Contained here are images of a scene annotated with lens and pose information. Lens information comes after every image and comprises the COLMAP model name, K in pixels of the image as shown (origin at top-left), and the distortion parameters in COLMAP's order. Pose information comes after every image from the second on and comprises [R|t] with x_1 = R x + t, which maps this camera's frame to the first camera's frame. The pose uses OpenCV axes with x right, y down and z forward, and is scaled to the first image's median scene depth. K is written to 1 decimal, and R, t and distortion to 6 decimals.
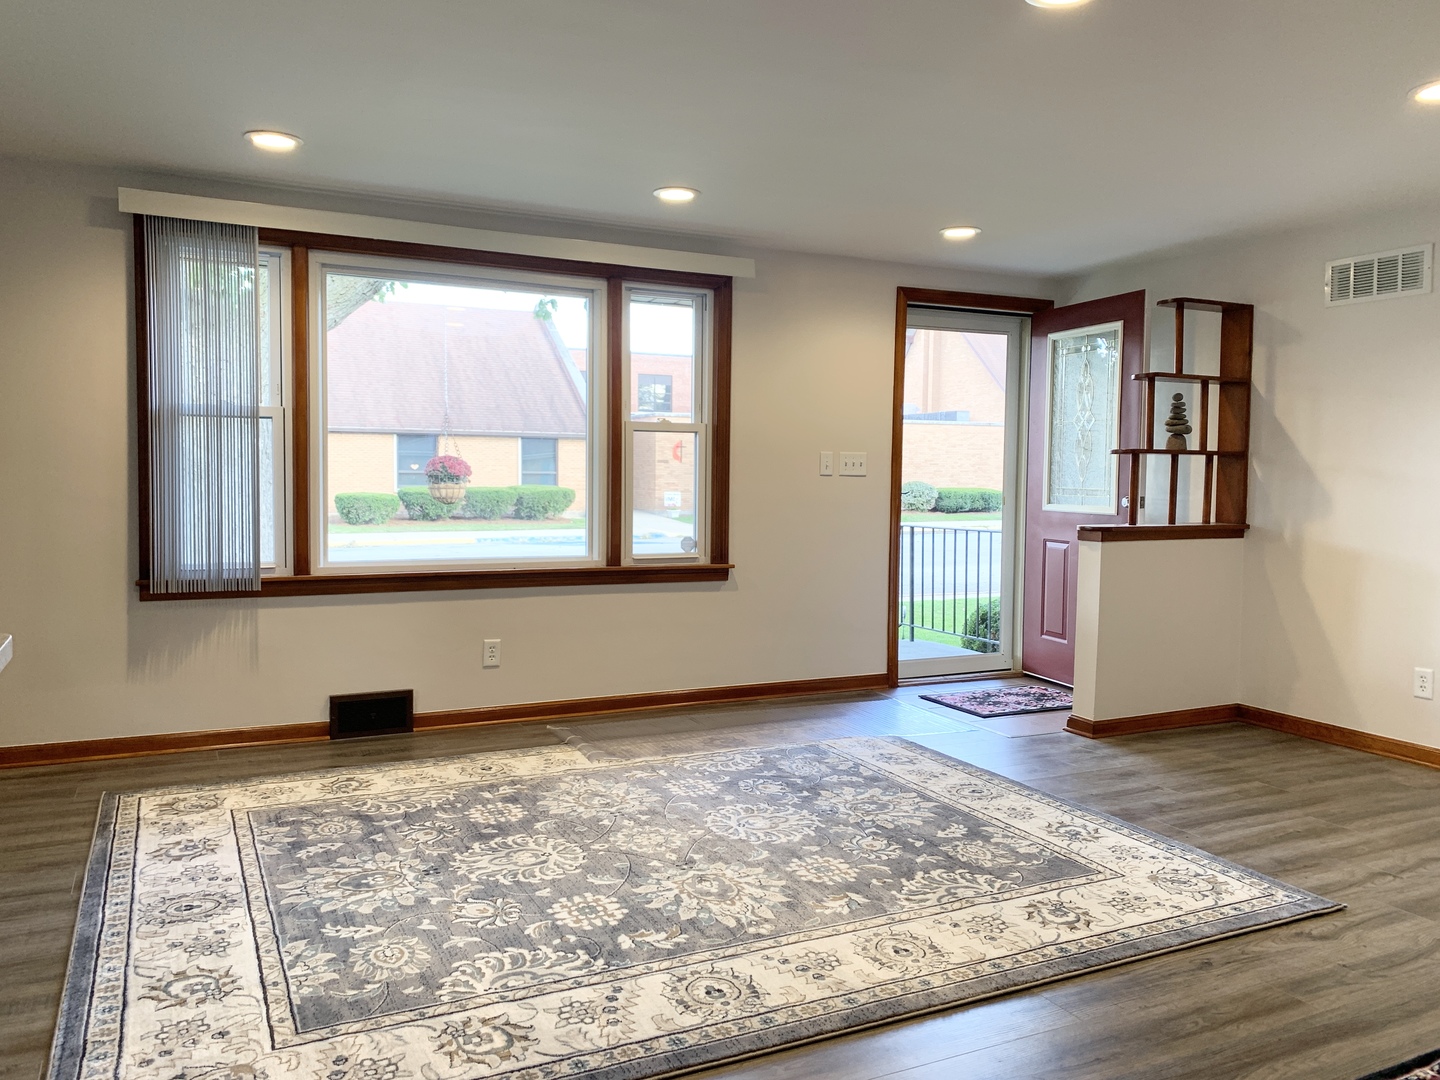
lens RADIAL K [[1104.5, 0, 724.4], [0, 1104.5, 530.9], [0, 0, 1]] dist [0.045510, -0.039618]
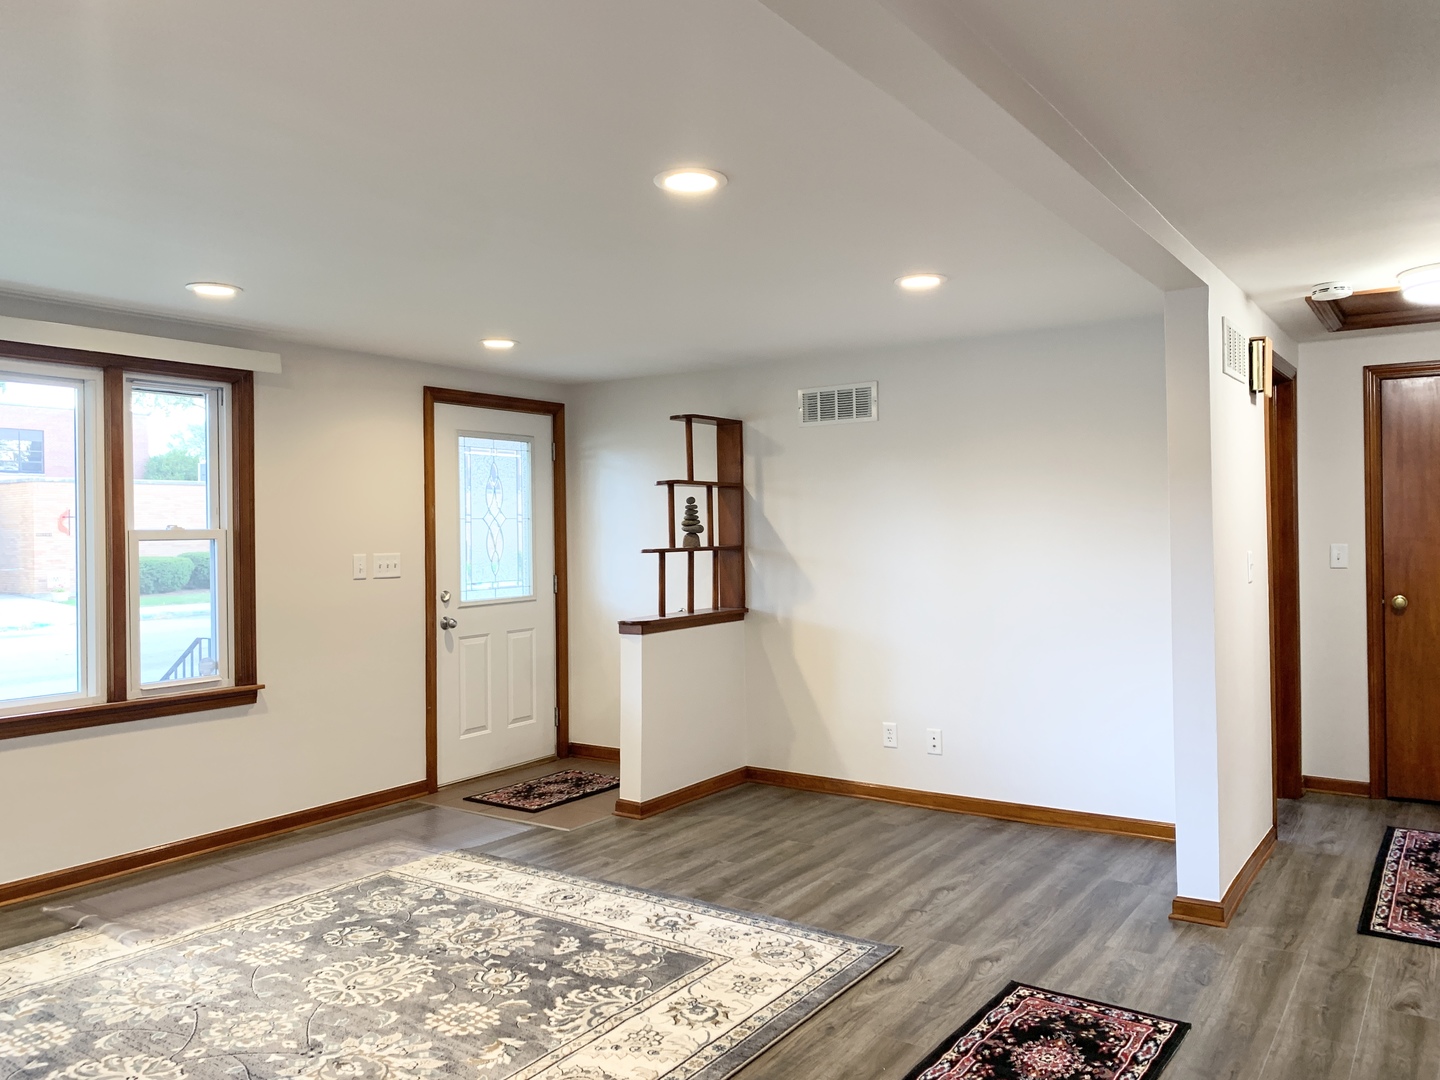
lens RADIAL K [[1104.5, 0, 723.9], [0, 1104.5, 527.1], [0, 0, 1]] dist [0.045510, -0.039618]
pose [[0.872967, -0.020171, 0.487362, -0.151341], [0.047369, 0.997928, -0.043546, -0.059384], [-0.485474, 0.061100, 0.872114, 0.014238]]
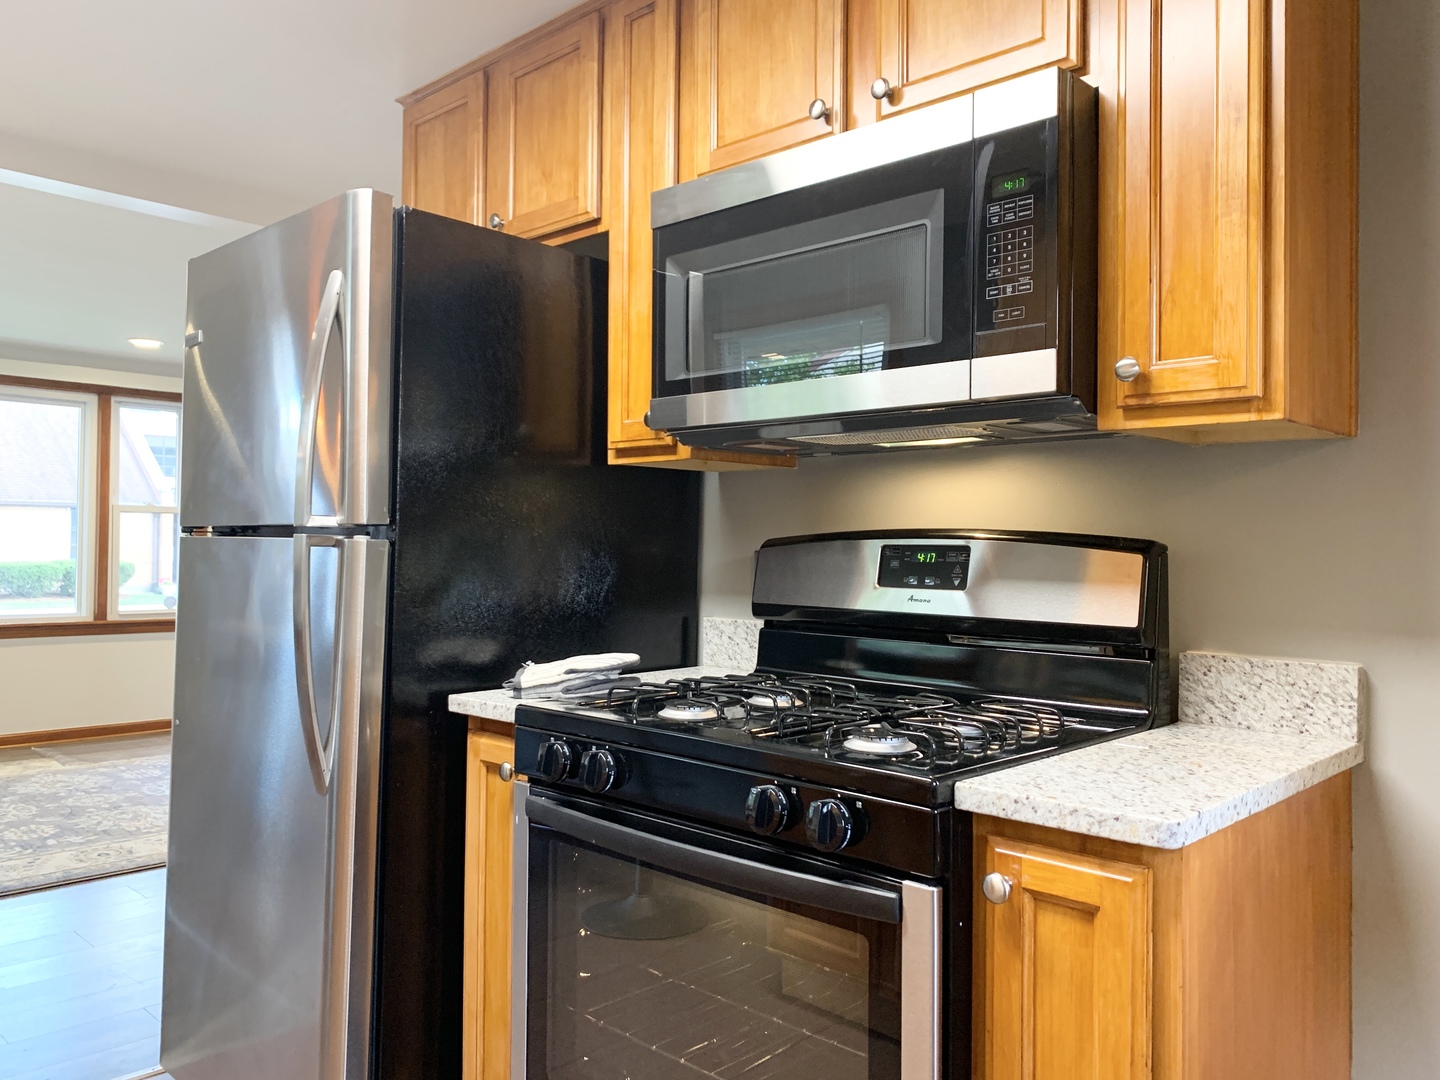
lens RADIAL K [[1104.5, 0, 721.0], [0, 1104.5, 544.7], [0, 0, 1]] dist [0.045510, -0.039618]
pose [[0.943373, 0.006780, 0.331665, 0.200312], [0.011772, 0.998477, -0.053895, 0.031602], [-0.331526, 0.054747, 0.941856, -0.602059]]
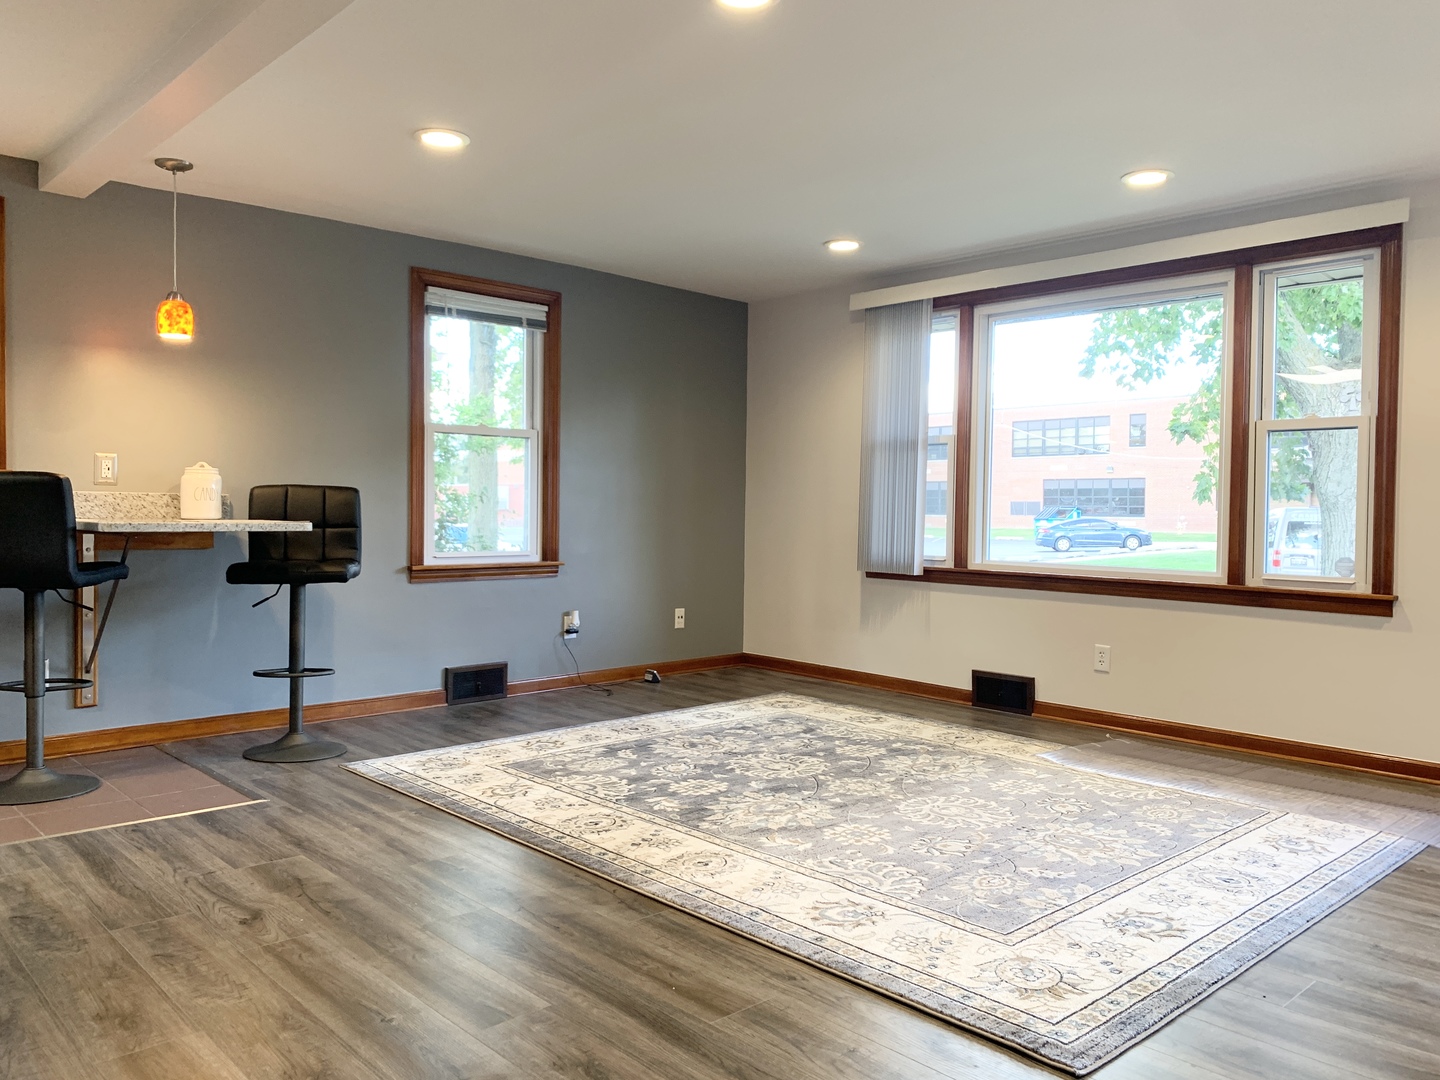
lens RADIAL K [[1104.5, 0, 717.4], [0, 1104.5, 533.8], [0, 0, 1]] dist [0.045510, -0.039618]
pose [[0.279041, 0.012673, -0.960196, 0.904400], [-0.060790, 0.998140, -0.004492, 0.028785], [0.958353, 0.059624, 0.279292, 0.480667]]
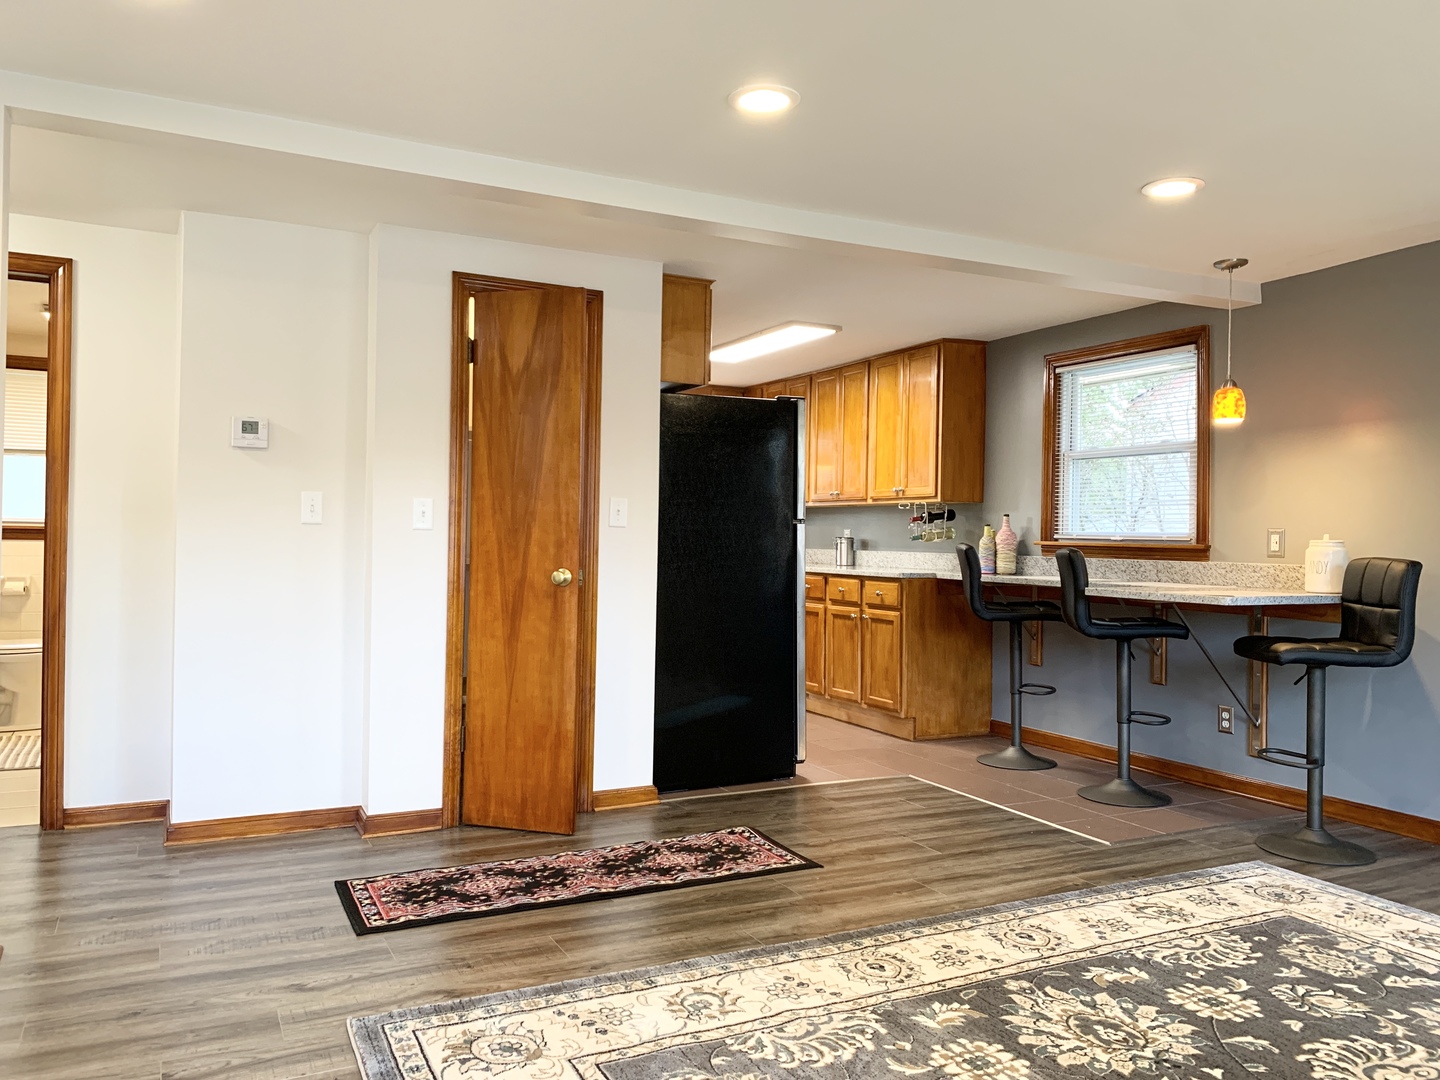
lens RADIAL K [[1104.5, 0, 723.4], [0, 1104.5, 542.0], [0, 0, 1]] dist [0.045510, -0.039618]
pose [[-0.999611, -0.027805, -0.002343, 0.230061], [-0.027896, 0.997788, 0.060337, -0.067063], [0.000660, 0.060379, -0.998175, 1.465898]]
